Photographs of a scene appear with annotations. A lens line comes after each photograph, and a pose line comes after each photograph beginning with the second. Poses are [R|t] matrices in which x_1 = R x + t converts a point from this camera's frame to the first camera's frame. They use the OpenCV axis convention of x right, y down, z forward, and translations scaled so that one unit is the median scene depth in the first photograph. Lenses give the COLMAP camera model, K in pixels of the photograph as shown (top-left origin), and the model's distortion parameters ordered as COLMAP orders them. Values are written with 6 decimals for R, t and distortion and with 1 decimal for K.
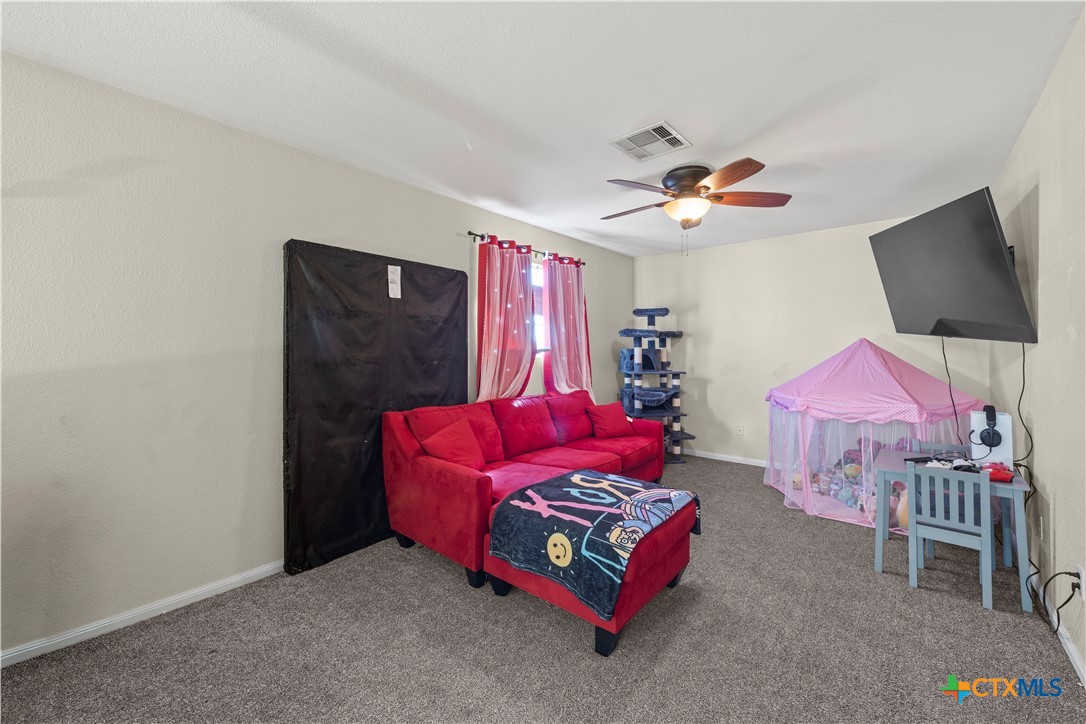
lens RADIAL K [[433.8, 0, 546.6], [0, 433.8, 366.9], [0, 0, 1]] dist [-0.000364, -0.000273]
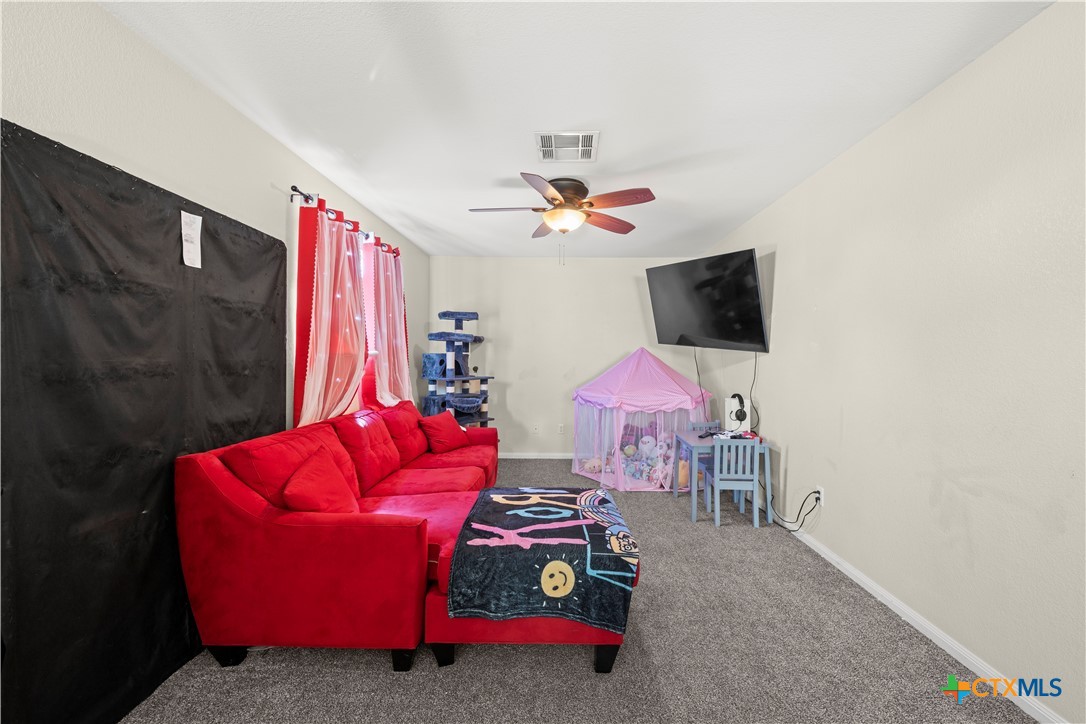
lens RADIAL K [[434.4, 0, 546.5], [0, 434.4, 374.7], [0, 0, 1]] dist [-0.000363, -0.000168]
pose [[0.769313, -0.022389, 0.638480, -0.371724], [0.018068, 0.999748, 0.013286, -0.007047], [-0.638616, 0.001315, 0.769524, 0.222041]]
